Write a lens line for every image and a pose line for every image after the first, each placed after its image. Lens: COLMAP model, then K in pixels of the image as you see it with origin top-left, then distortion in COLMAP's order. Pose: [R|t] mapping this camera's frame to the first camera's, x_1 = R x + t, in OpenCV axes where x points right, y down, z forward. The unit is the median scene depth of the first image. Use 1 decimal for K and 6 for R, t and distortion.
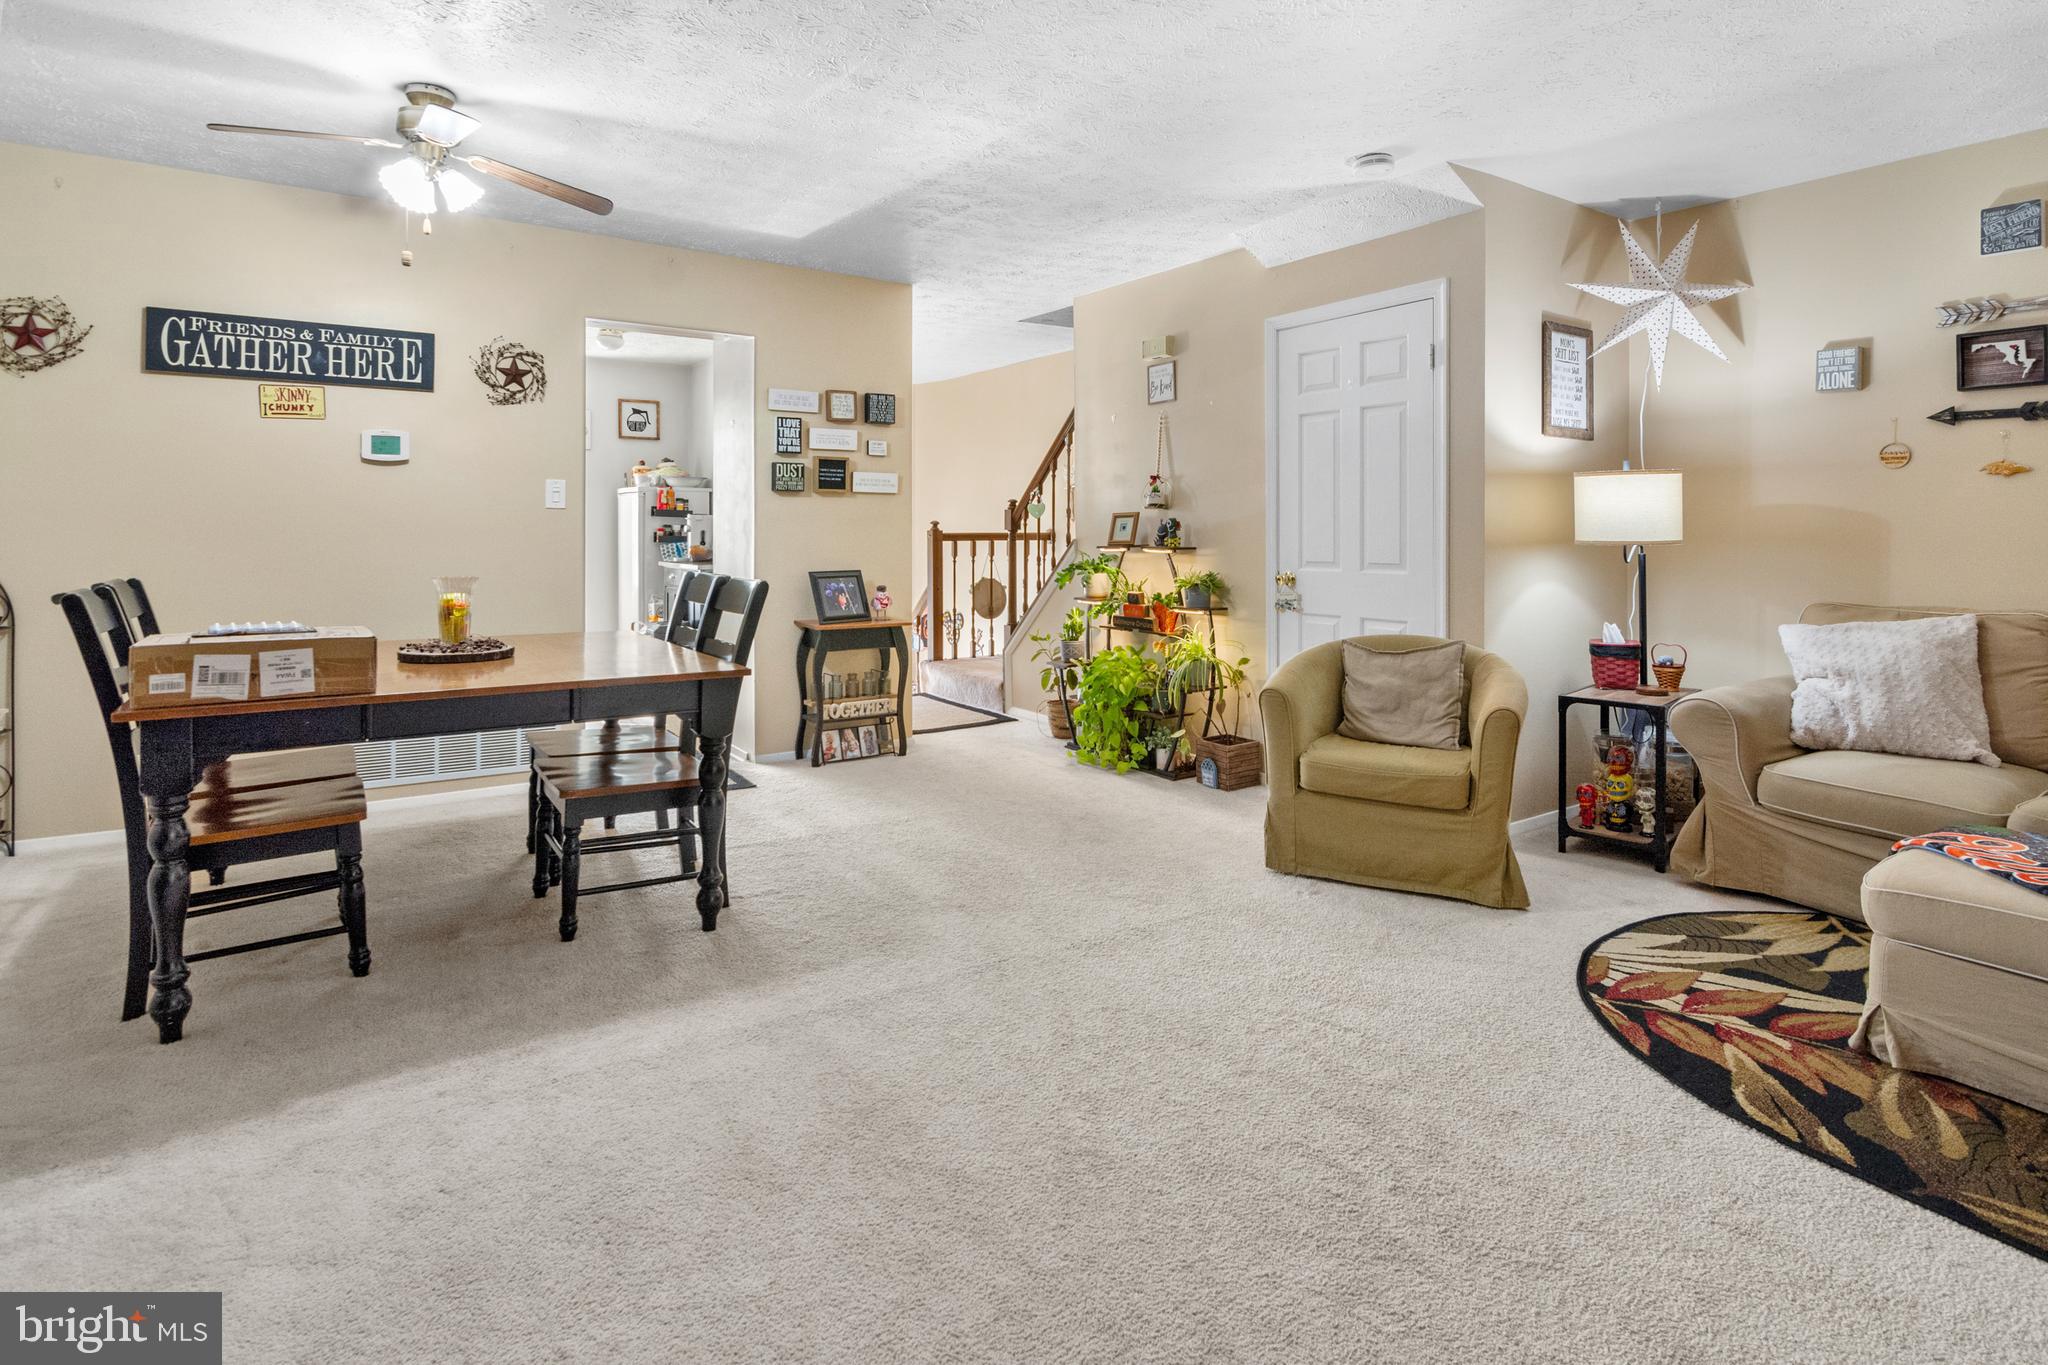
lens RADIAL K [[1041.2, 0, 1025.7], [0, 1041.2, 553.6], [0, 0, 1]] dist [-0.004592, -0.006230]
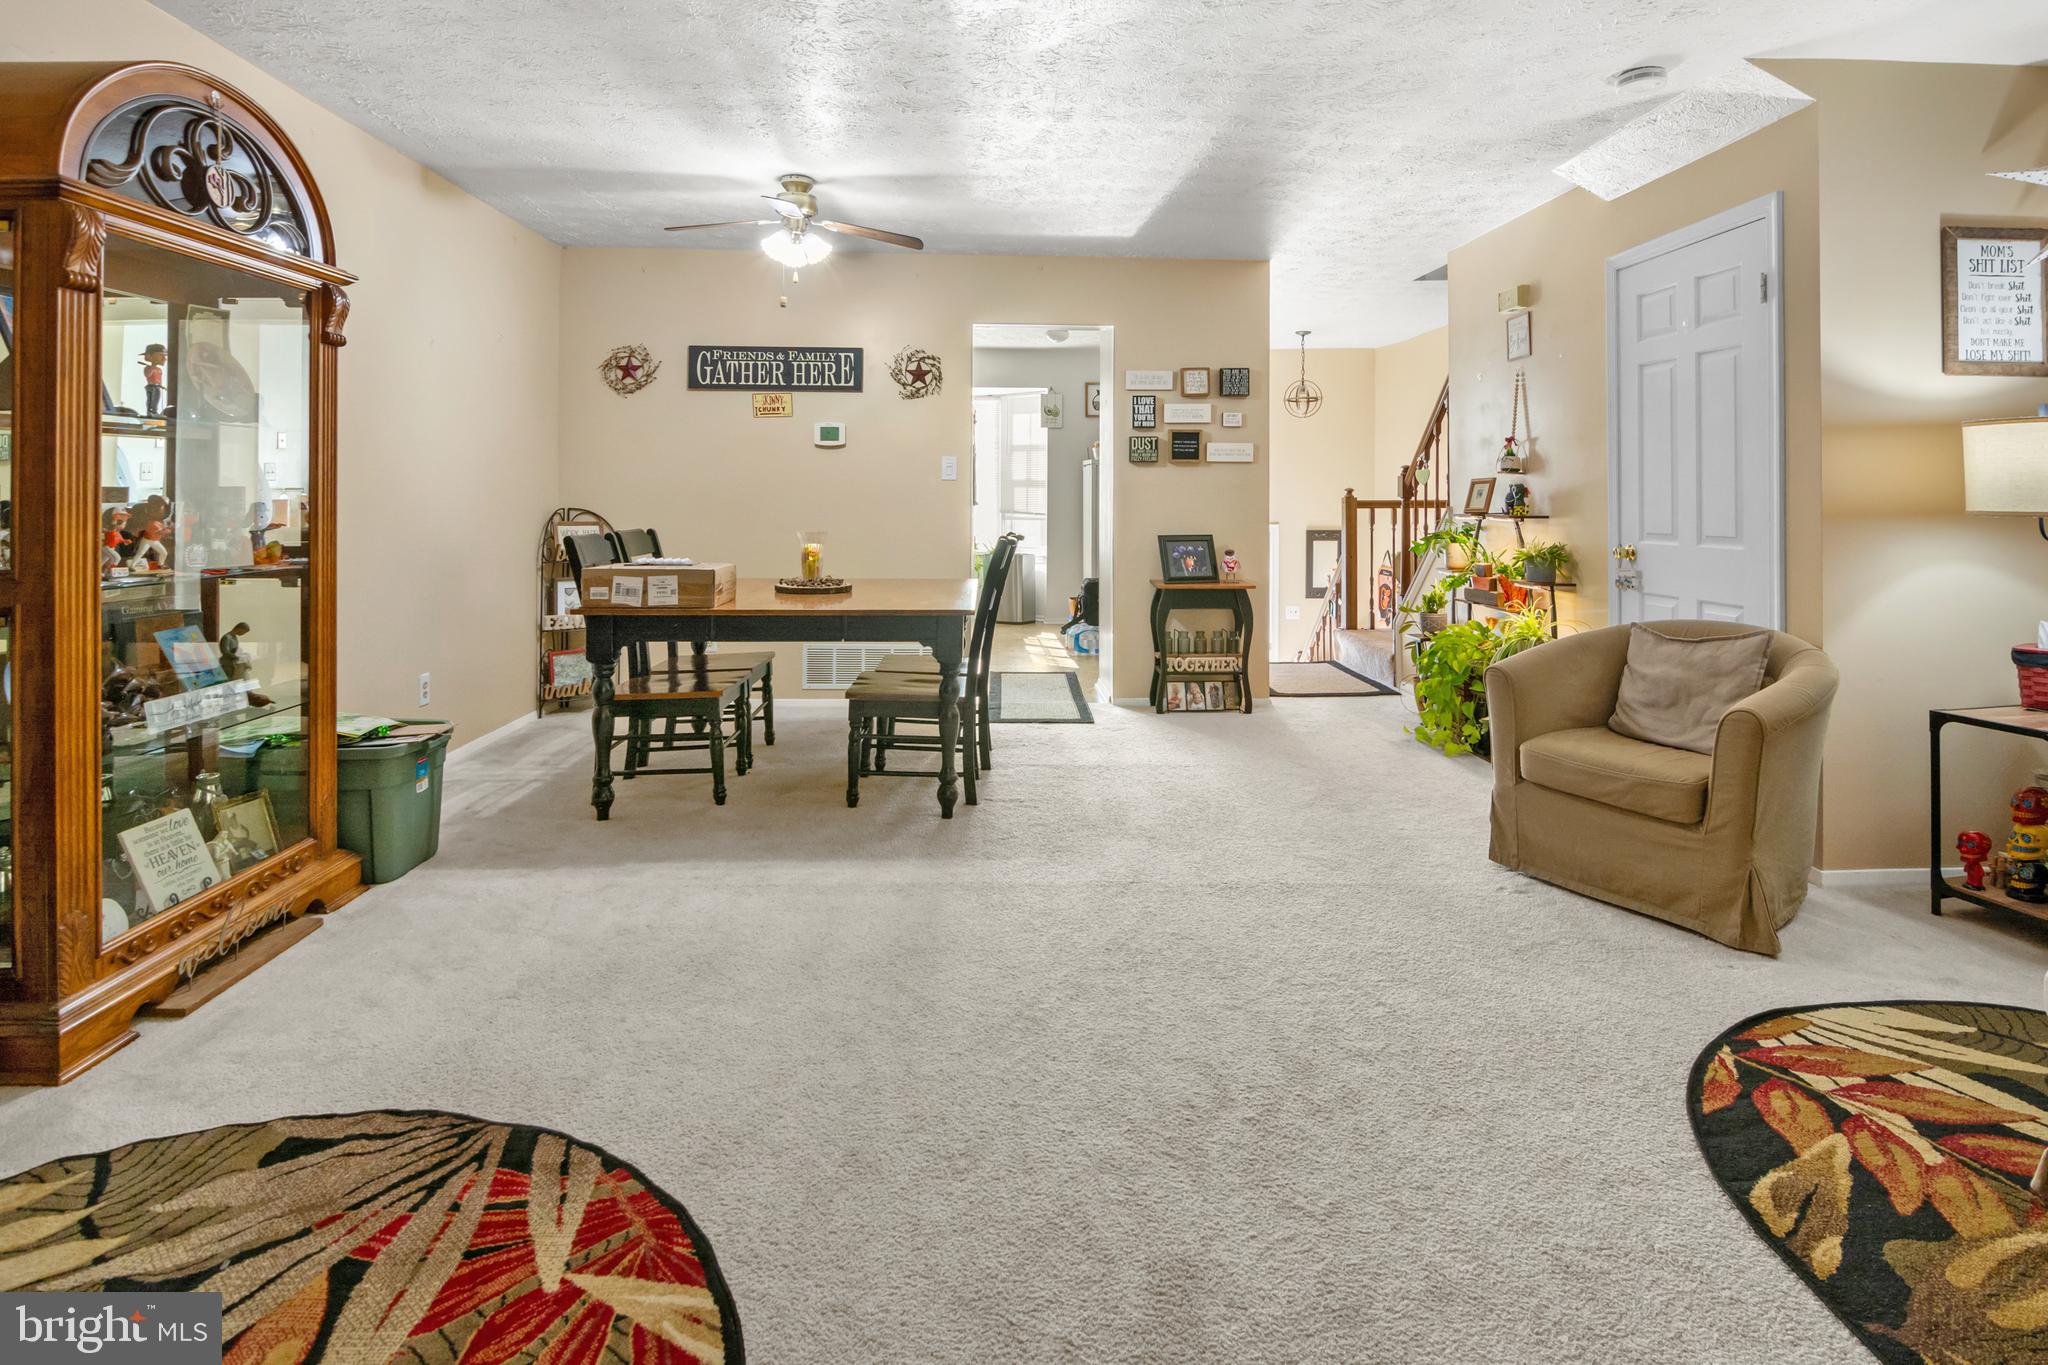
lens RADIAL K [[1051.0, 0, 1033.0], [0, 1051.0, 510.3], [0, 0, 1]] dist [0.000858, -0.007118]
pose [[0.851021, 0.006310, -0.525093, 0.337775], [-0.011990, 0.999901, -0.007416, 0.001176], [0.524994, 0.012607, 0.851012, -0.015941]]
